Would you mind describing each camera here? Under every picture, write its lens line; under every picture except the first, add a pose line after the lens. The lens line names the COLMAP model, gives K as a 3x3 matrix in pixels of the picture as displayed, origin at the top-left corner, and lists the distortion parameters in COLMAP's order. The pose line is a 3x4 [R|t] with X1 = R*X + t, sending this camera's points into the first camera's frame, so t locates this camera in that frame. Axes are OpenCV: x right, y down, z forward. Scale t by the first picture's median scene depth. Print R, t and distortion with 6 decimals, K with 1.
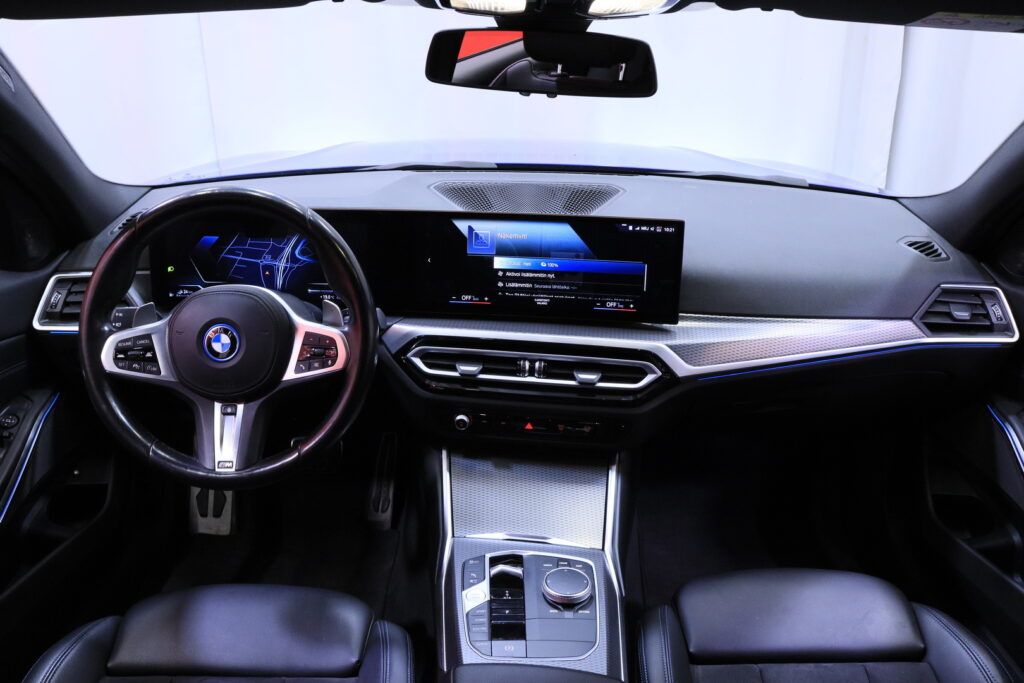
lens RADIAL K [[829.6, 0, 504.1], [0, 829.6, 345.9], [0, 0, 1]] dist [-0.176515, 0.140105]
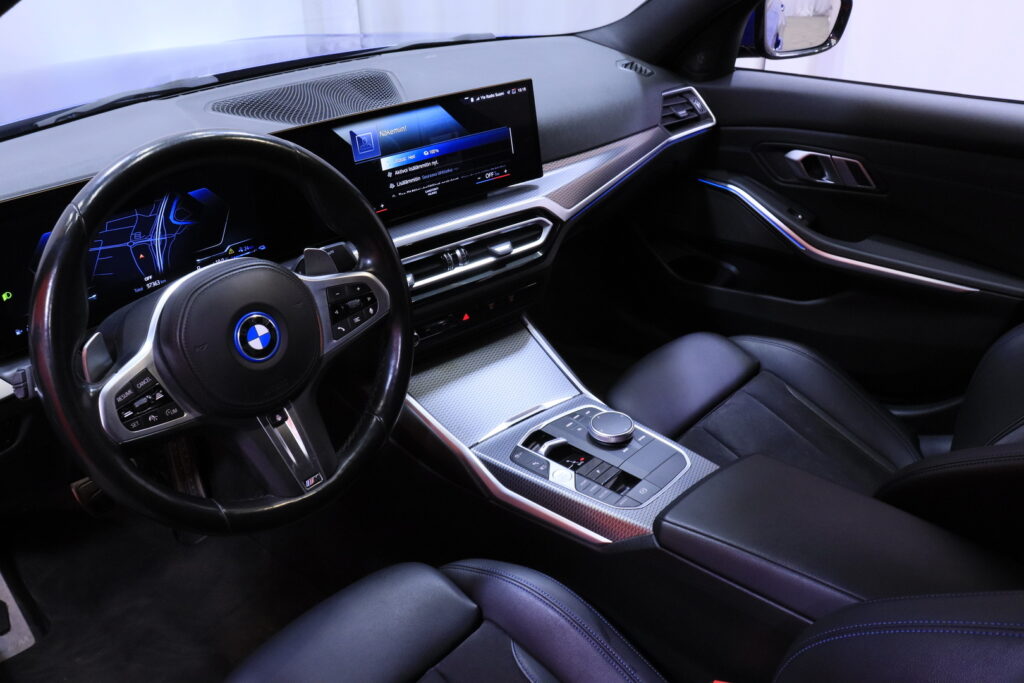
lens RADIAL K [[829.6, 0, 492.6], [0, 829.6, 333.7], [0, 0, 1]] dist [-0.176515, 0.140105]
pose [[0.690676, -0.372565, 0.619808, -0.568717], [0.301548, 0.927384, 0.221422, -0.092658], [-0.657294, 0.033971, 0.752868, 0.245672]]
